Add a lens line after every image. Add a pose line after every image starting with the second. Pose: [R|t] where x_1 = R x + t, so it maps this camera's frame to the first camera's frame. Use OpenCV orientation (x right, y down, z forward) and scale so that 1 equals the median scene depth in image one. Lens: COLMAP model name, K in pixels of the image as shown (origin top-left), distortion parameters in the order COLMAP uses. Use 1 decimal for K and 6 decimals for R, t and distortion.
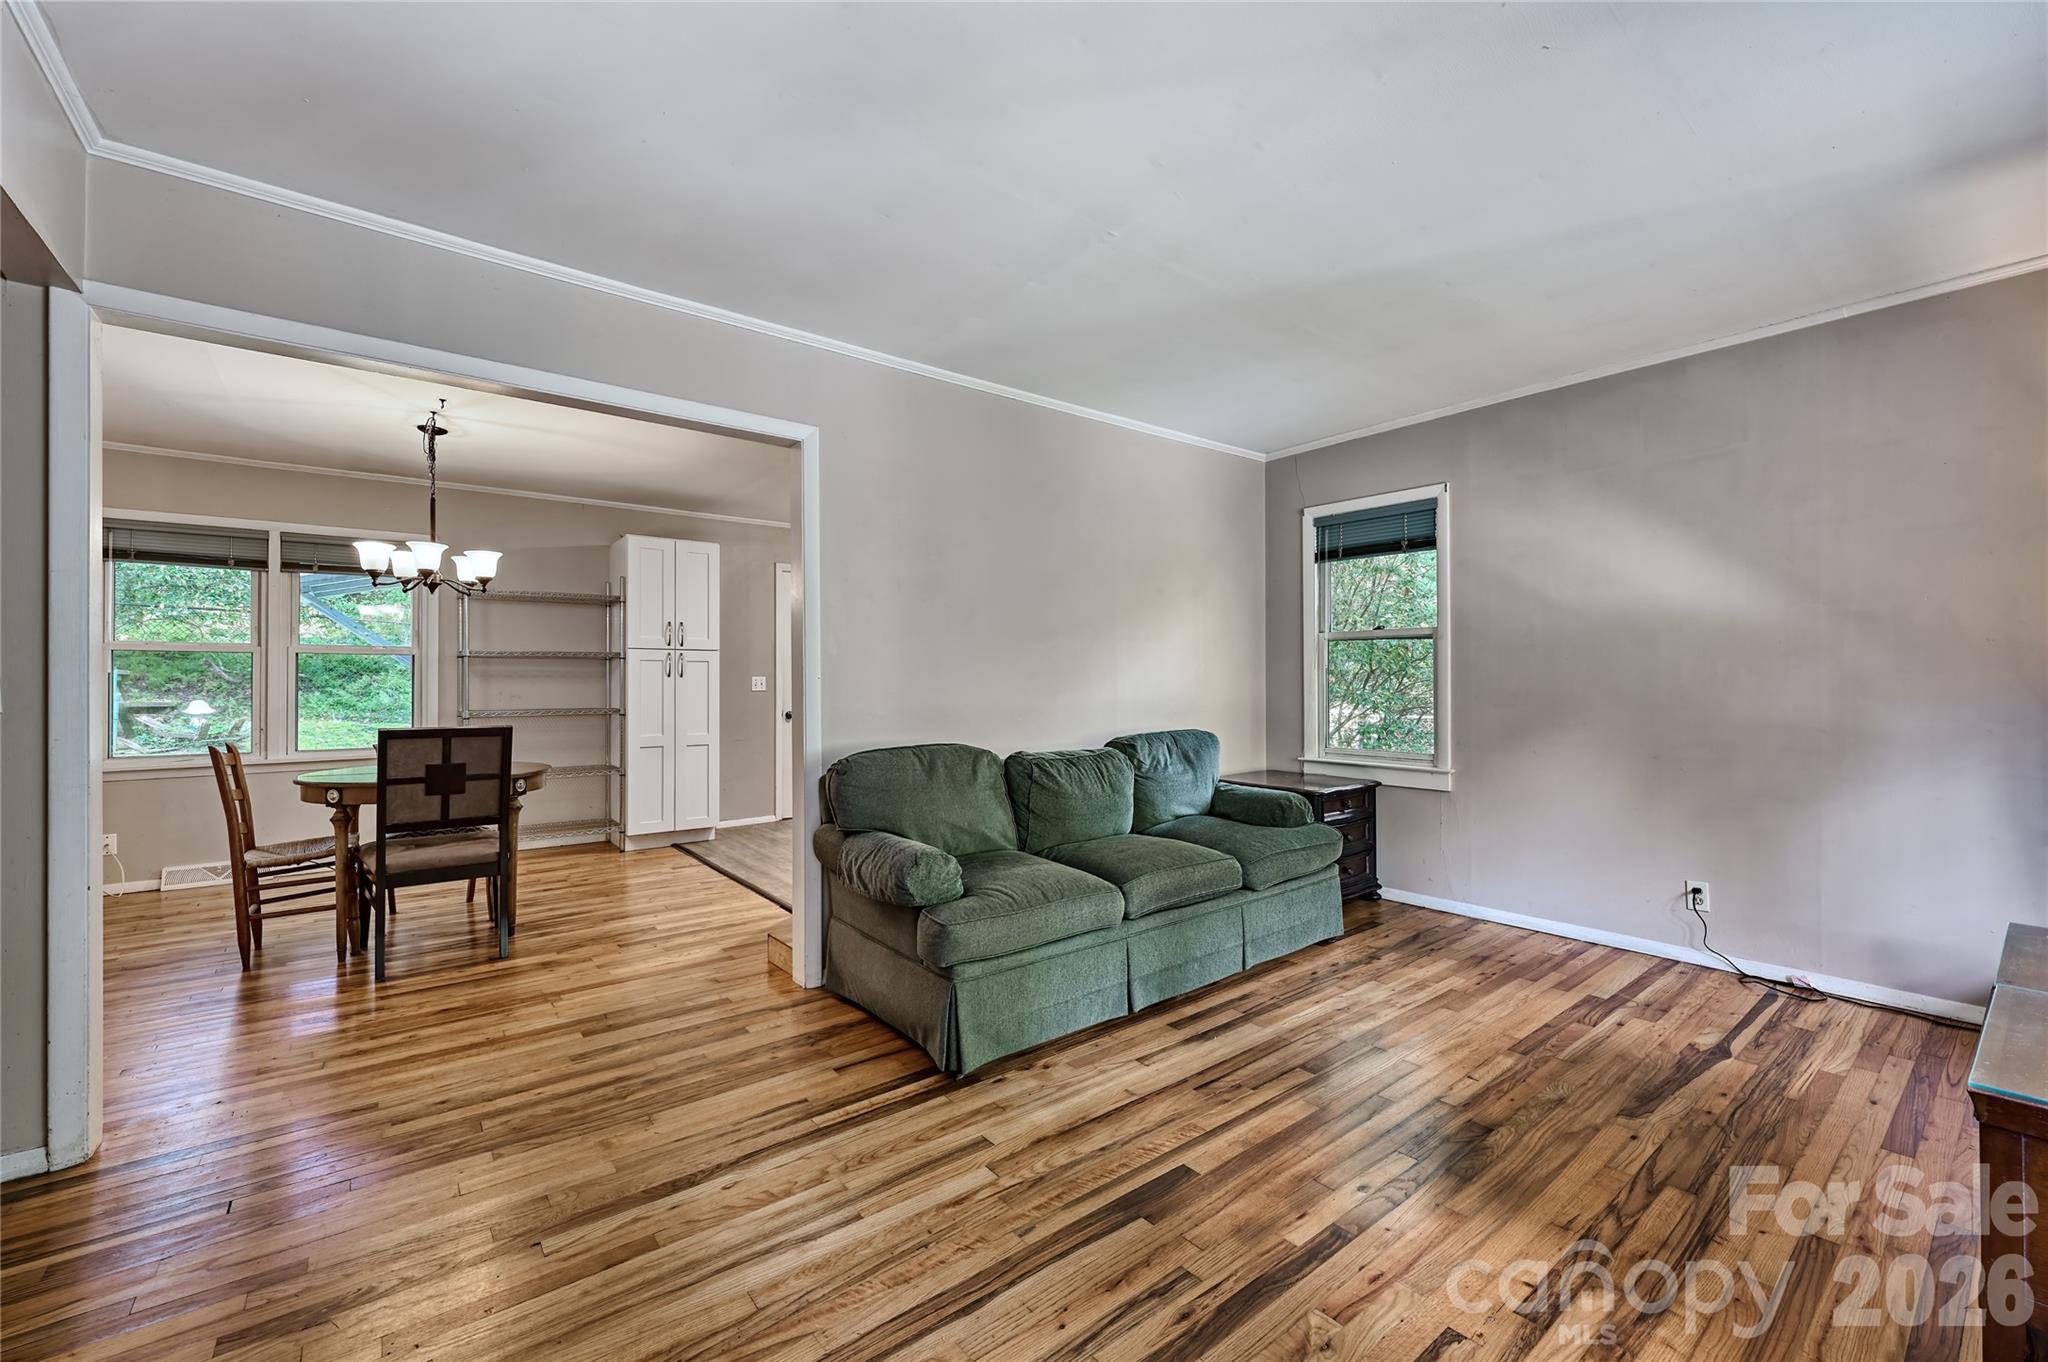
lens RADIAL K [[840.5, 0, 1044.2], [0, 840.5, 675.7], [0, 0, 1]] dist [-0.005826, -0.002608]
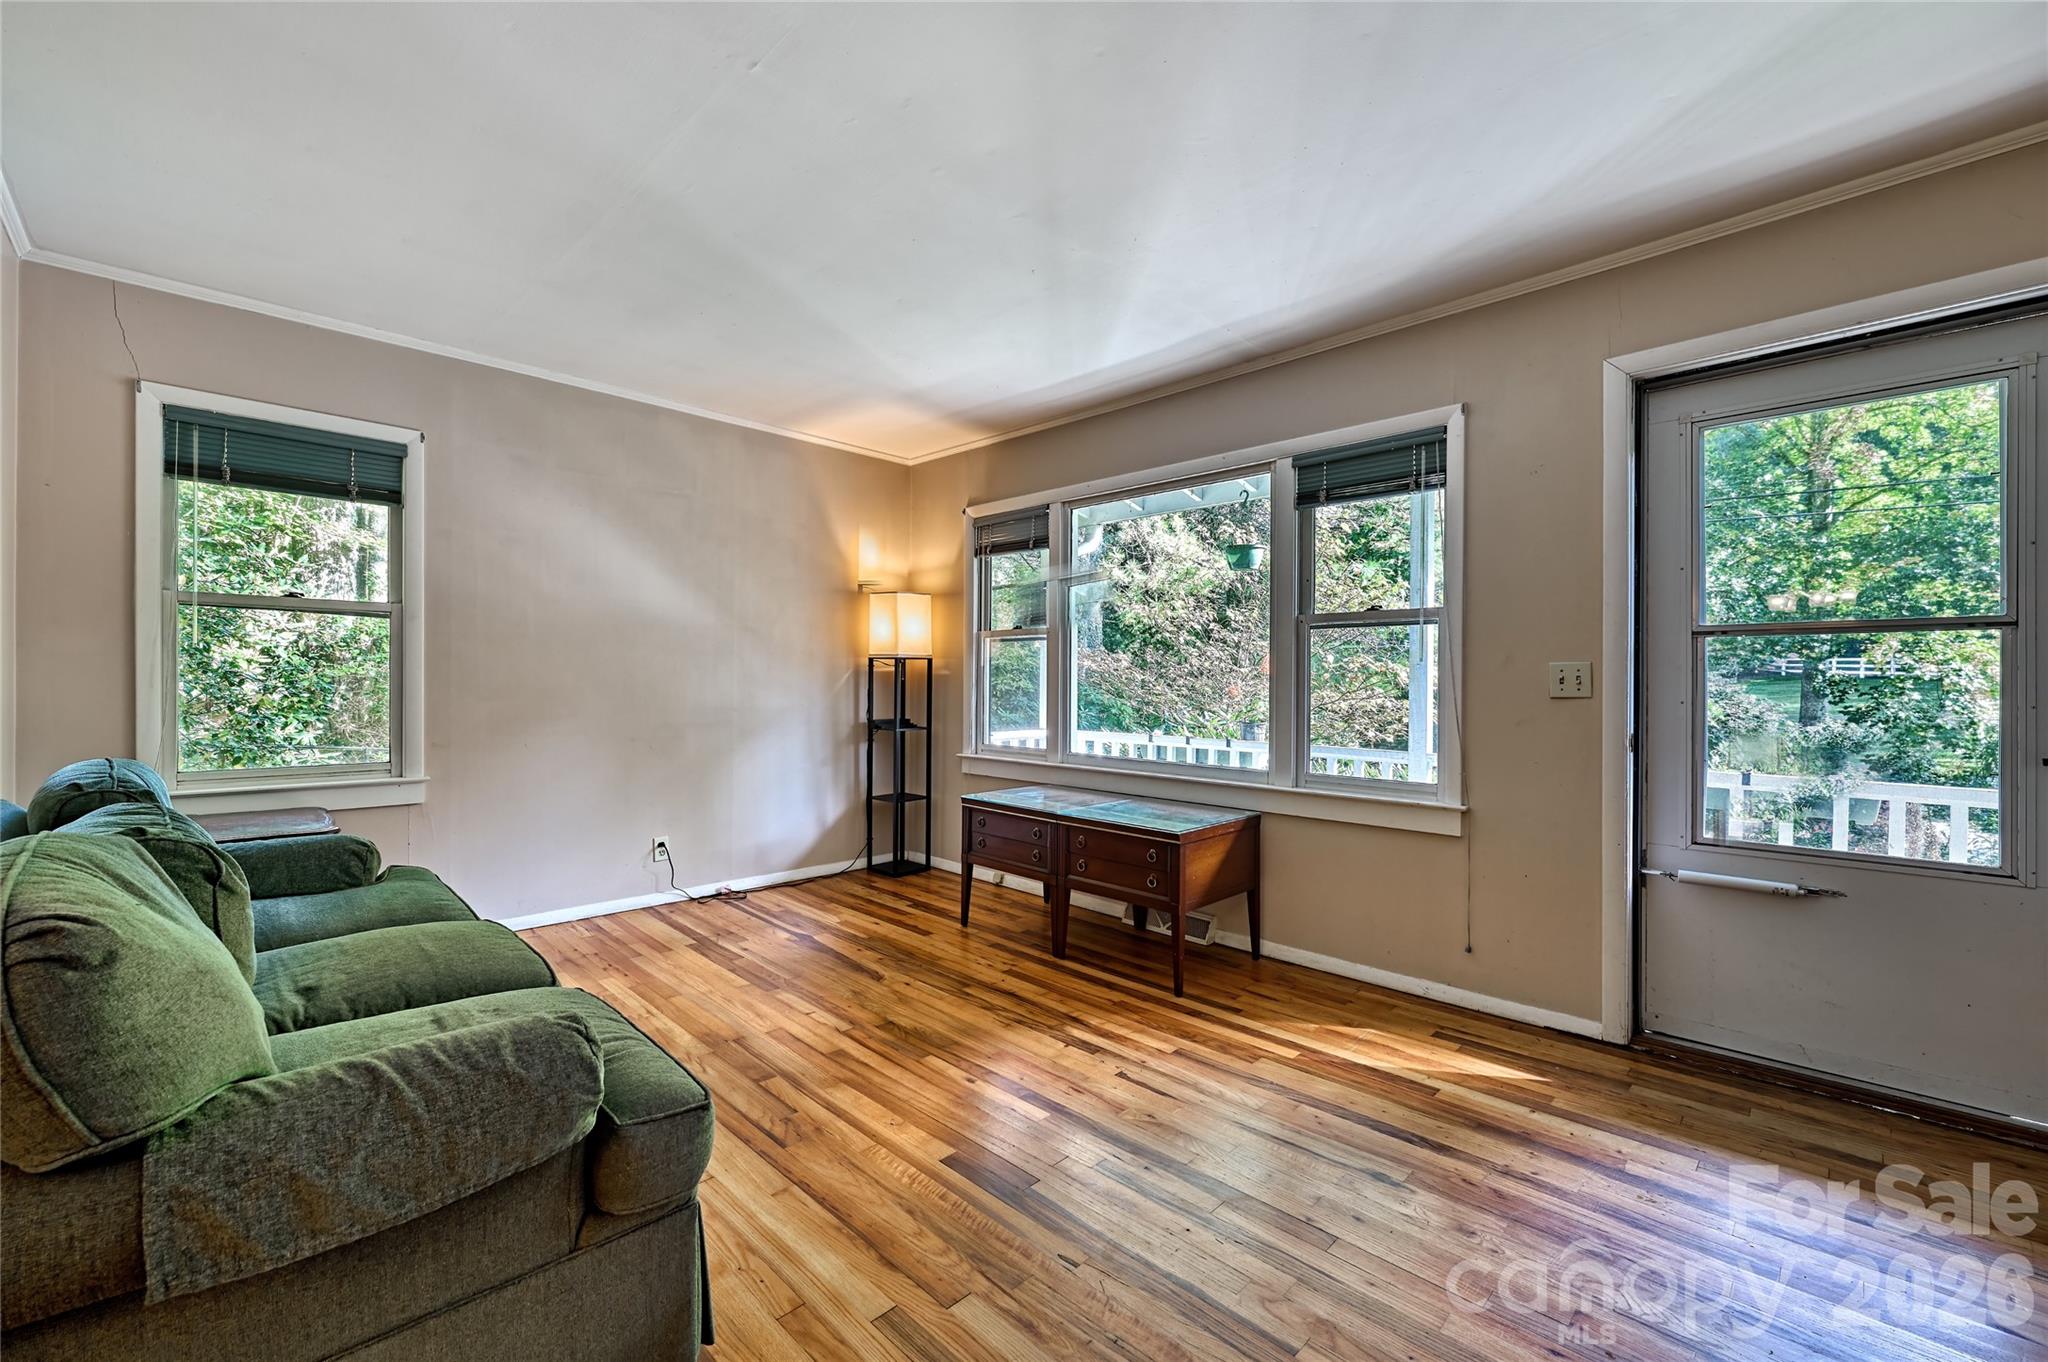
lens RADIAL K [[840.5, 0, 1014.1], [0, 840.5, 681.0], [0, 0, 1]] dist [-0.005826, -0.002608]
pose [[-0.095879, -0.000403, 0.995393, -0.393511], [-0.013237, 0.999912, -0.000870, 0.009832], [-0.995305, -0.013259, -0.095876, 0.486514]]
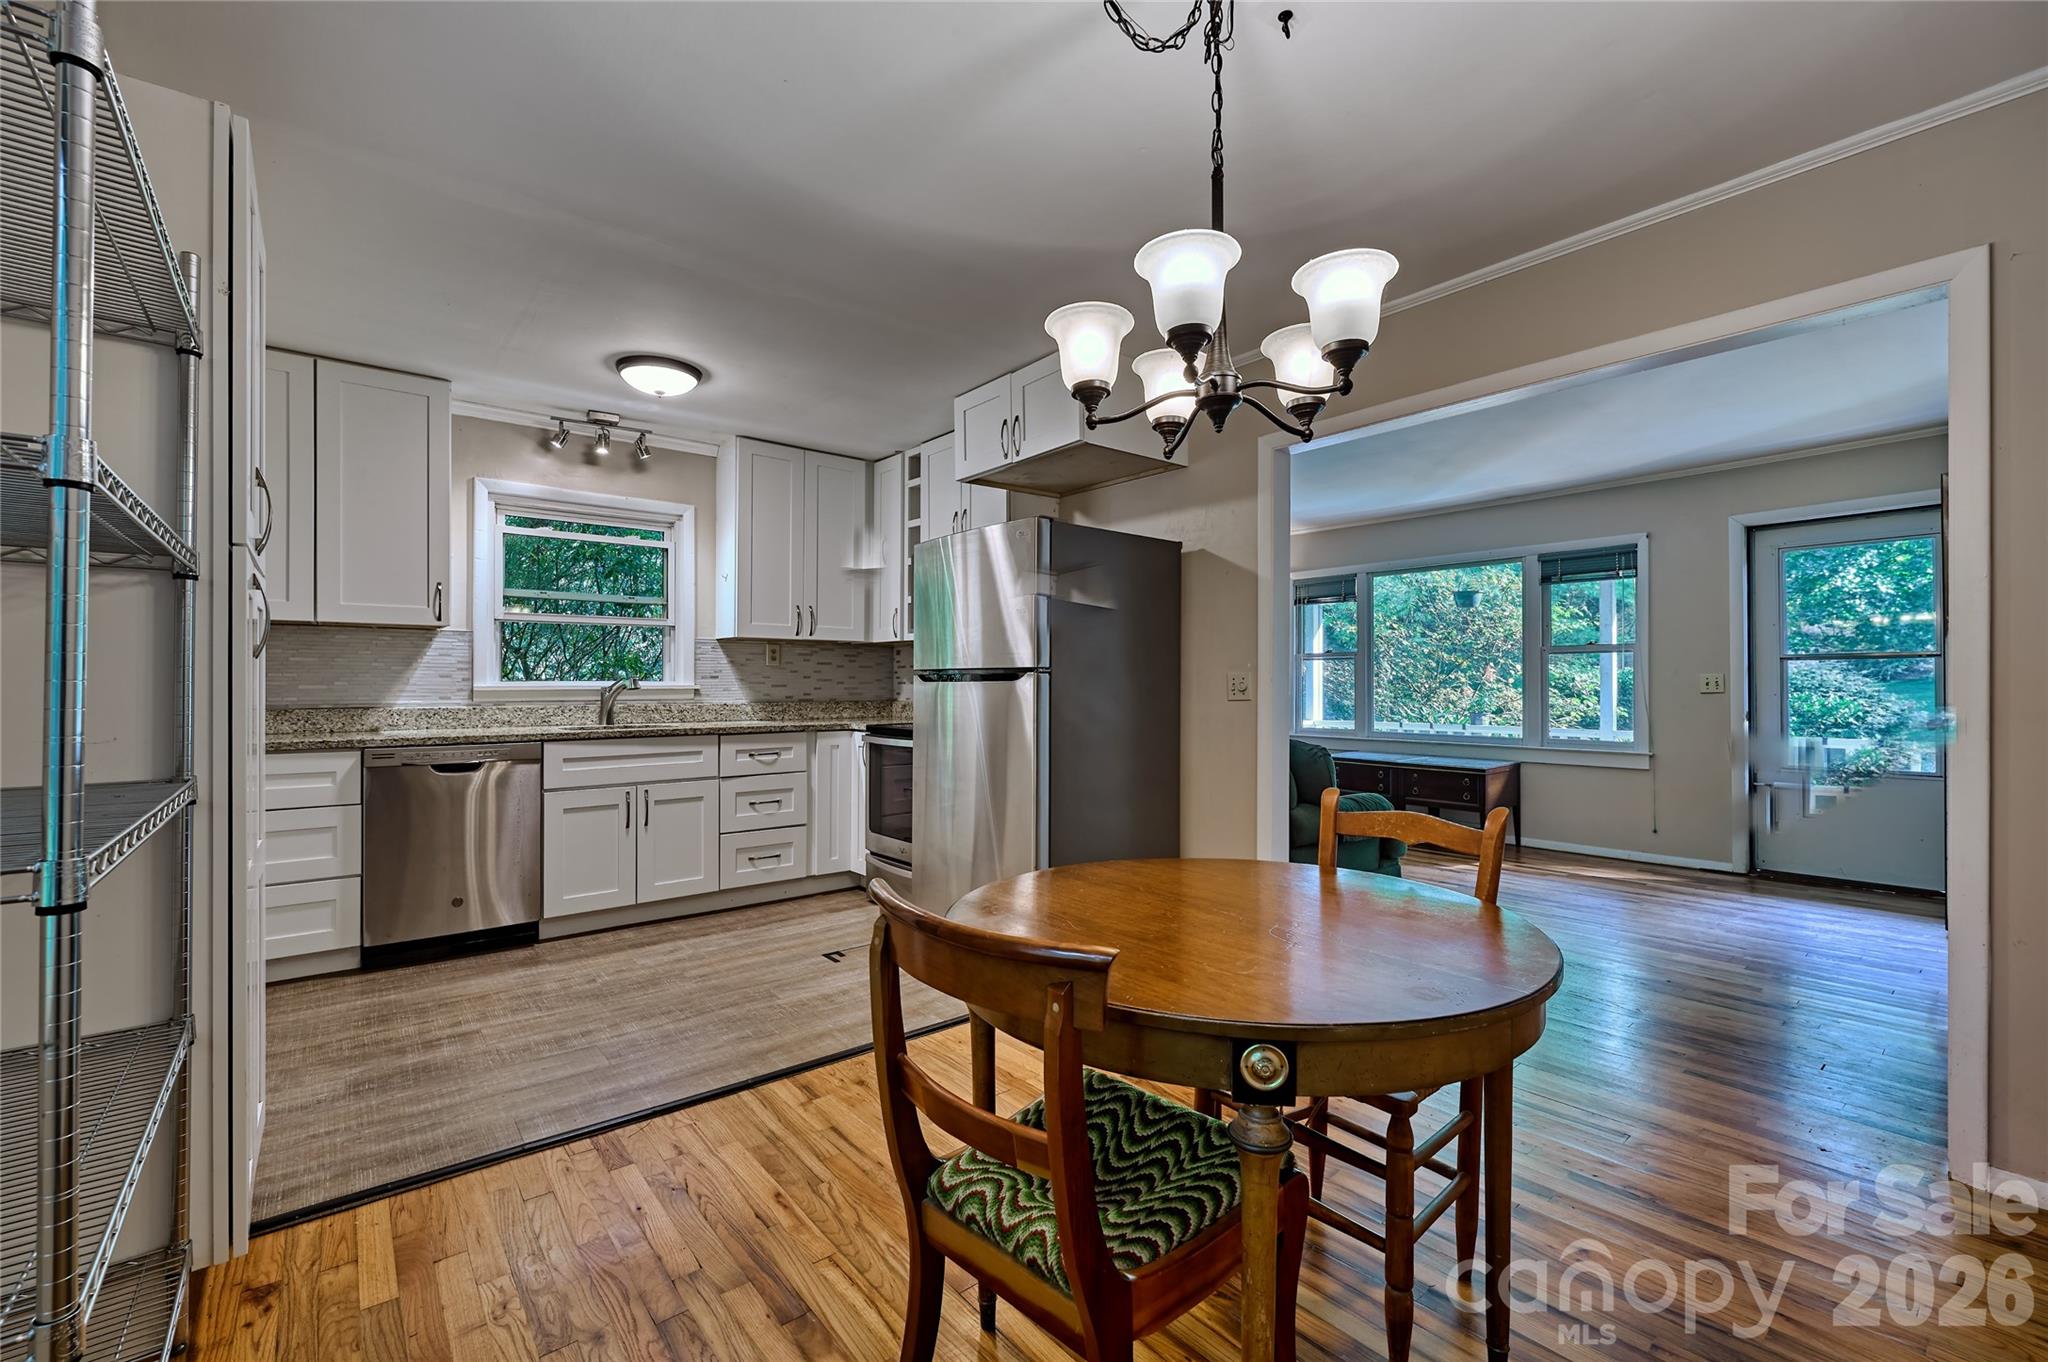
lens RADIAL K [[851.7, 0, 1027.4], [0, 851.7, 680.1], [0, 0, 1]] dist [-0.001323, -0.000864]
pose [[-0.008497, 0.007855, 0.999933, -0.976773], [-0.005355, 0.999954, -0.007901, 0.013331], [-0.999950, -0.005422, -0.008455, 0.967516]]
